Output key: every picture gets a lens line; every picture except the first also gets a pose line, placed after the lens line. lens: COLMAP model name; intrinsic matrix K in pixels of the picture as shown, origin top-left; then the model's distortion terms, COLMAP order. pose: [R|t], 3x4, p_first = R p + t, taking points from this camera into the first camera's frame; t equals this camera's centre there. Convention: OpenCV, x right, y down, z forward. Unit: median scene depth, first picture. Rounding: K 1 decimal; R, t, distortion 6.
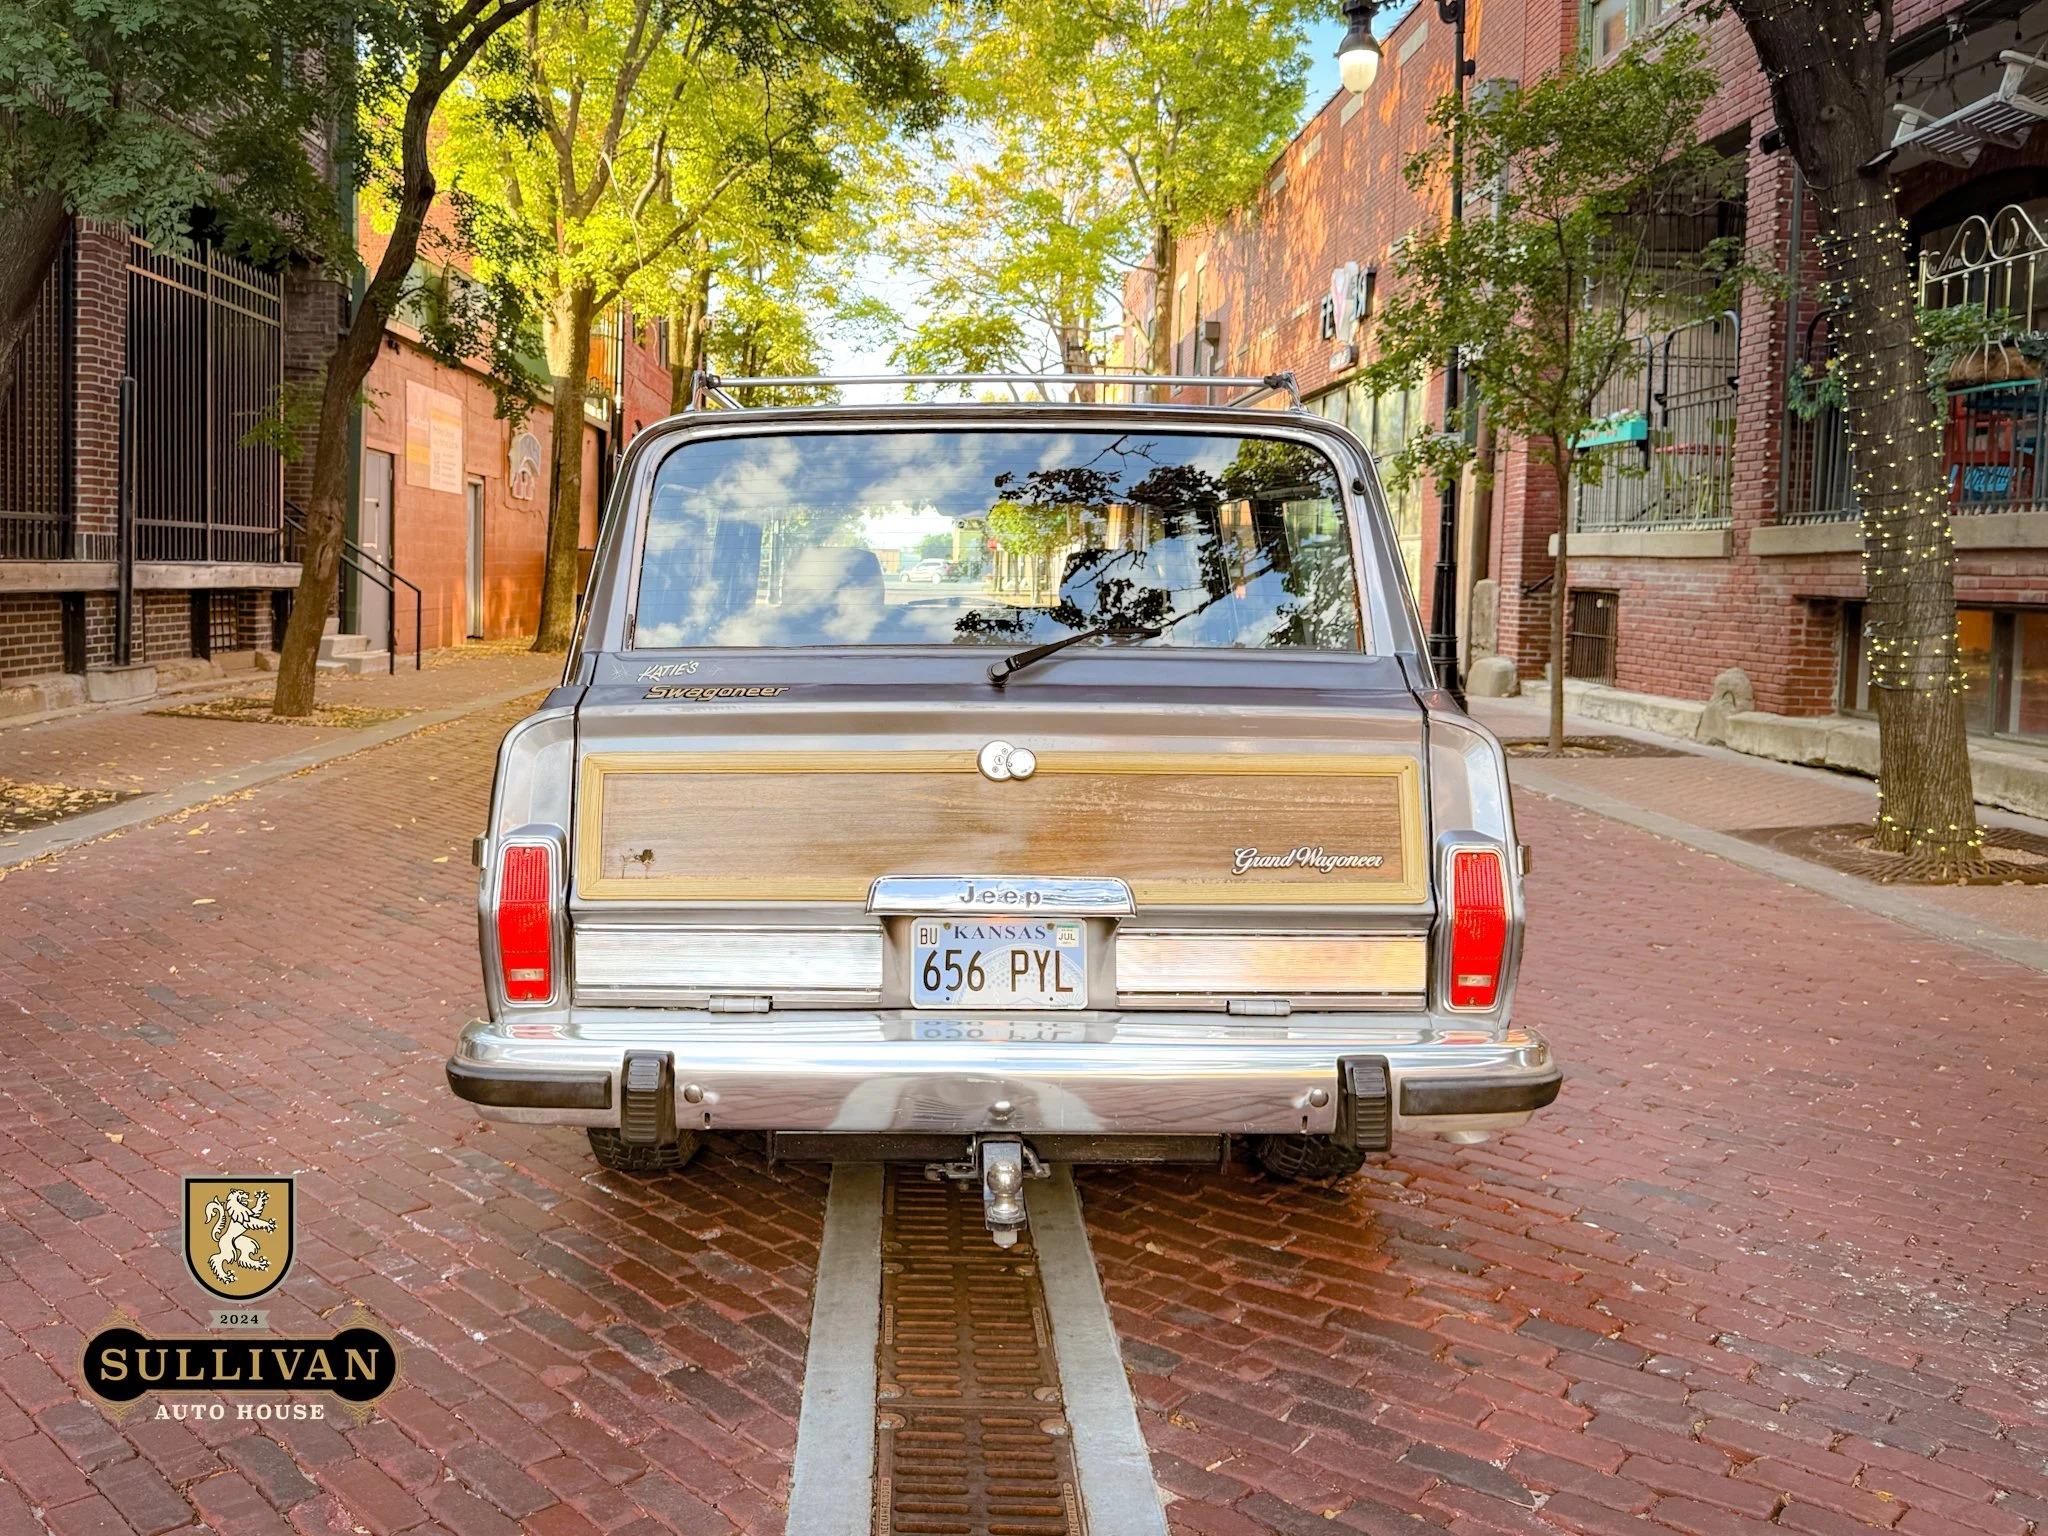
lens RADIAL K [[1754.7, 0, 829.1], [0, 1754.7, 687.7], [0, 0, 1]] dist [0.122077, -0.160269]
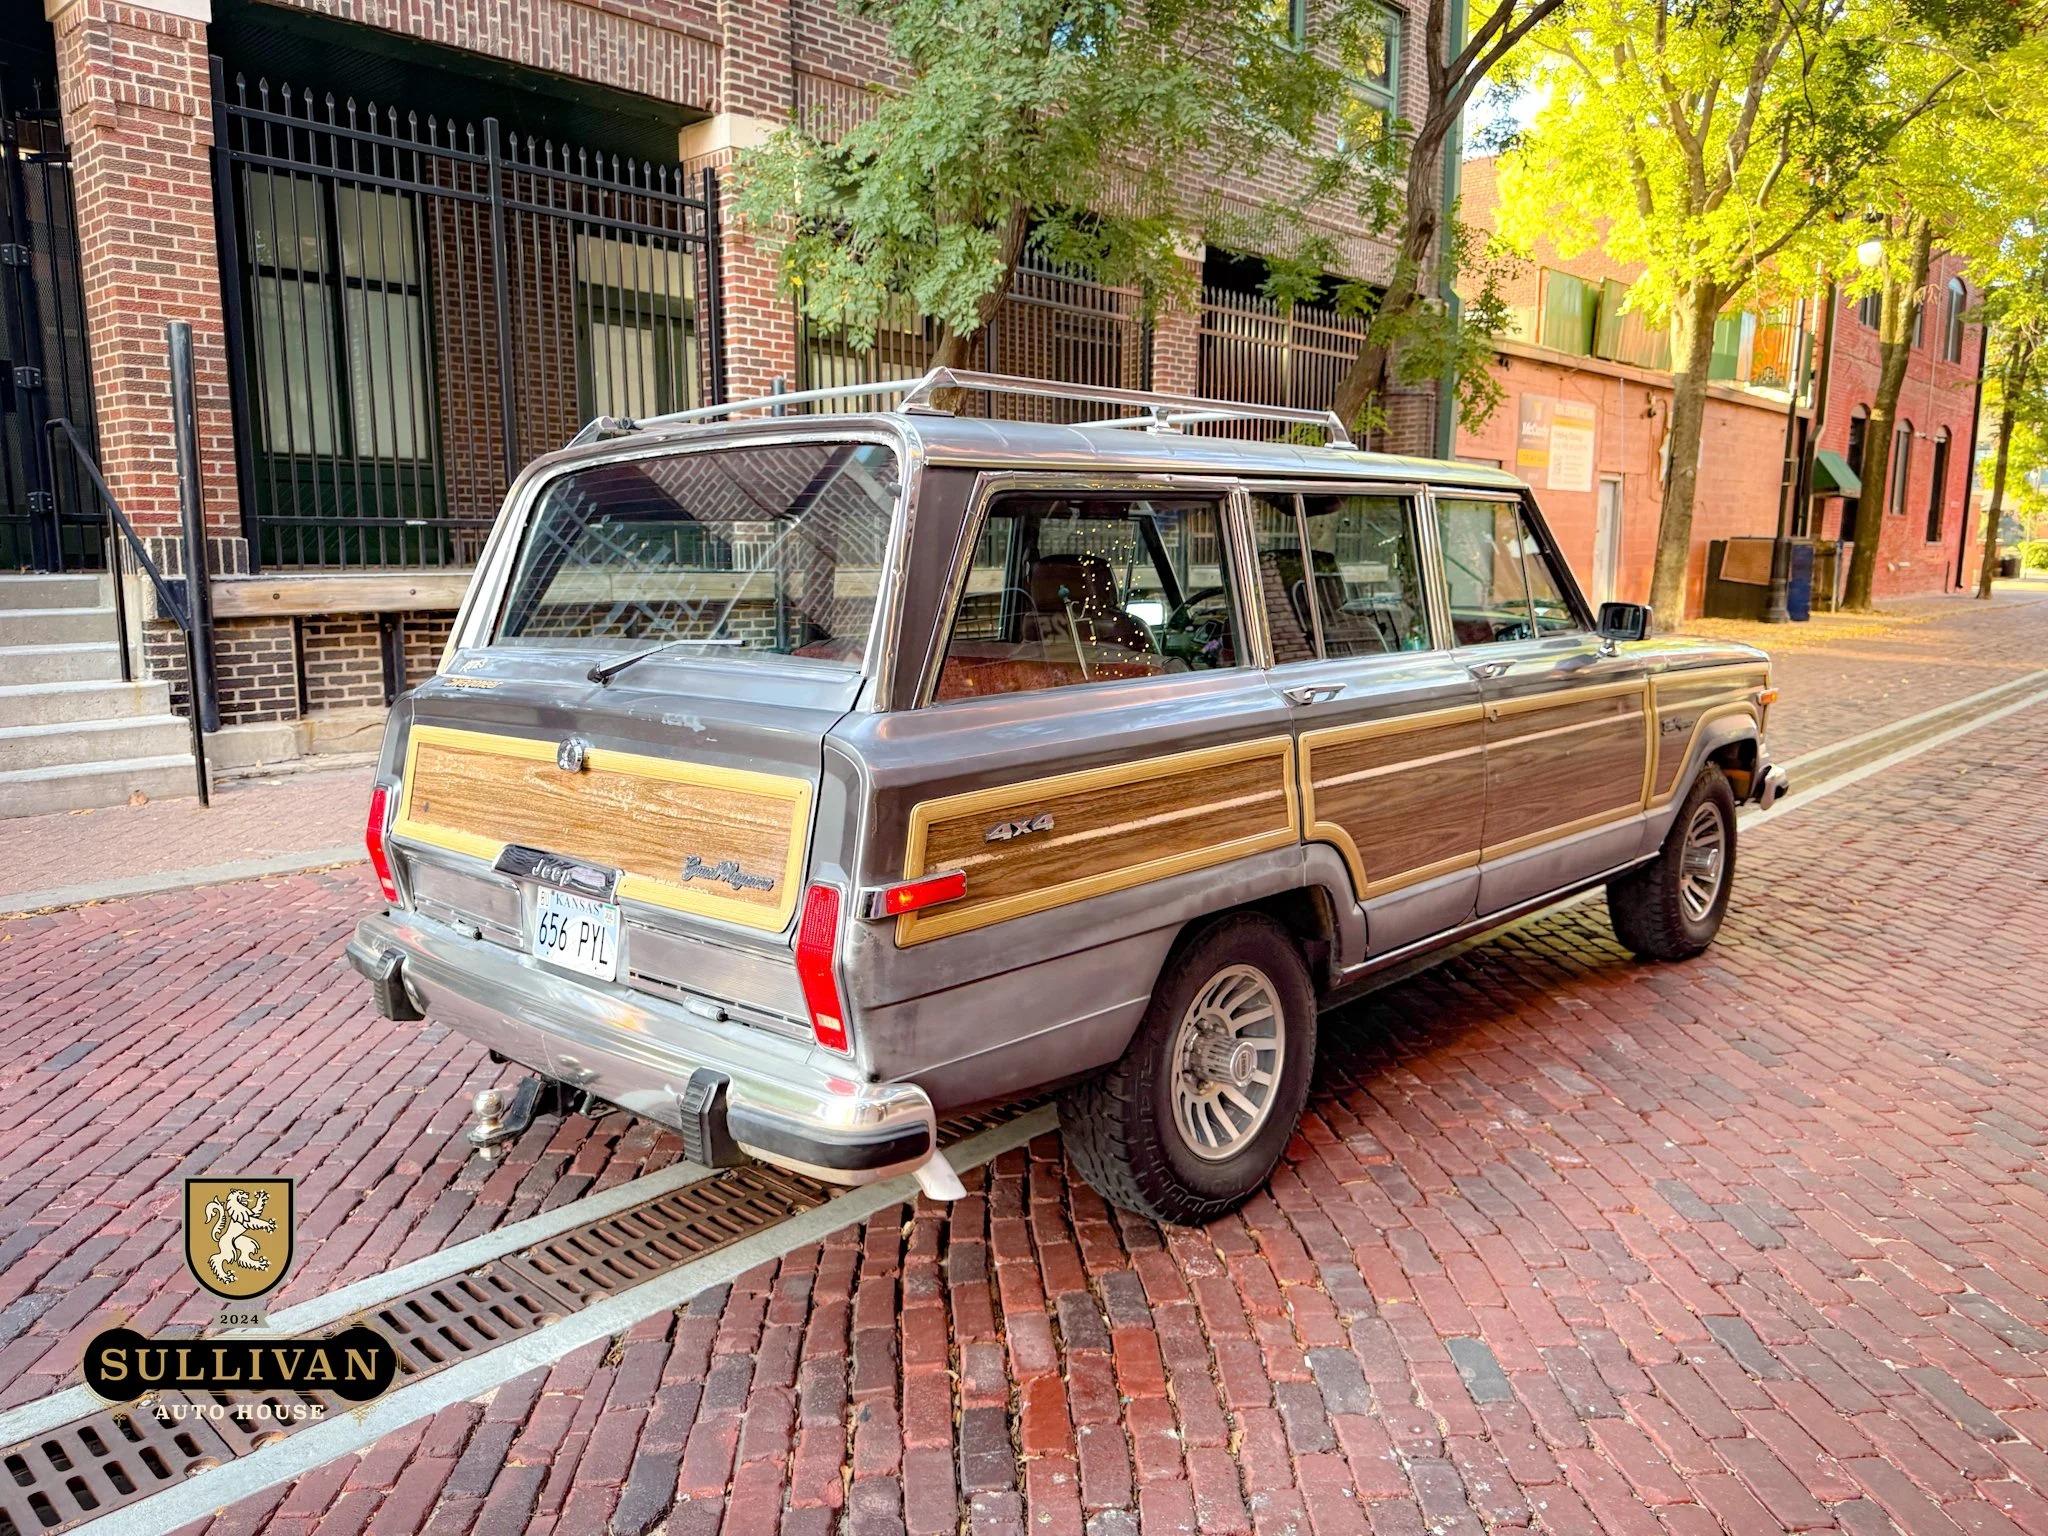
lens RADIAL K [[1450.6, 0, 972.9], [0, 1450.6, 765.8], [0, 0, 1]] dist [0.012533, -0.000852]
pose [[0.738842, 0.079230, -0.669204, 0.213382], [-0.029110, 0.995890, 0.085768, -0.009319], [0.673249, -0.043888, 0.738112, 0.111544]]
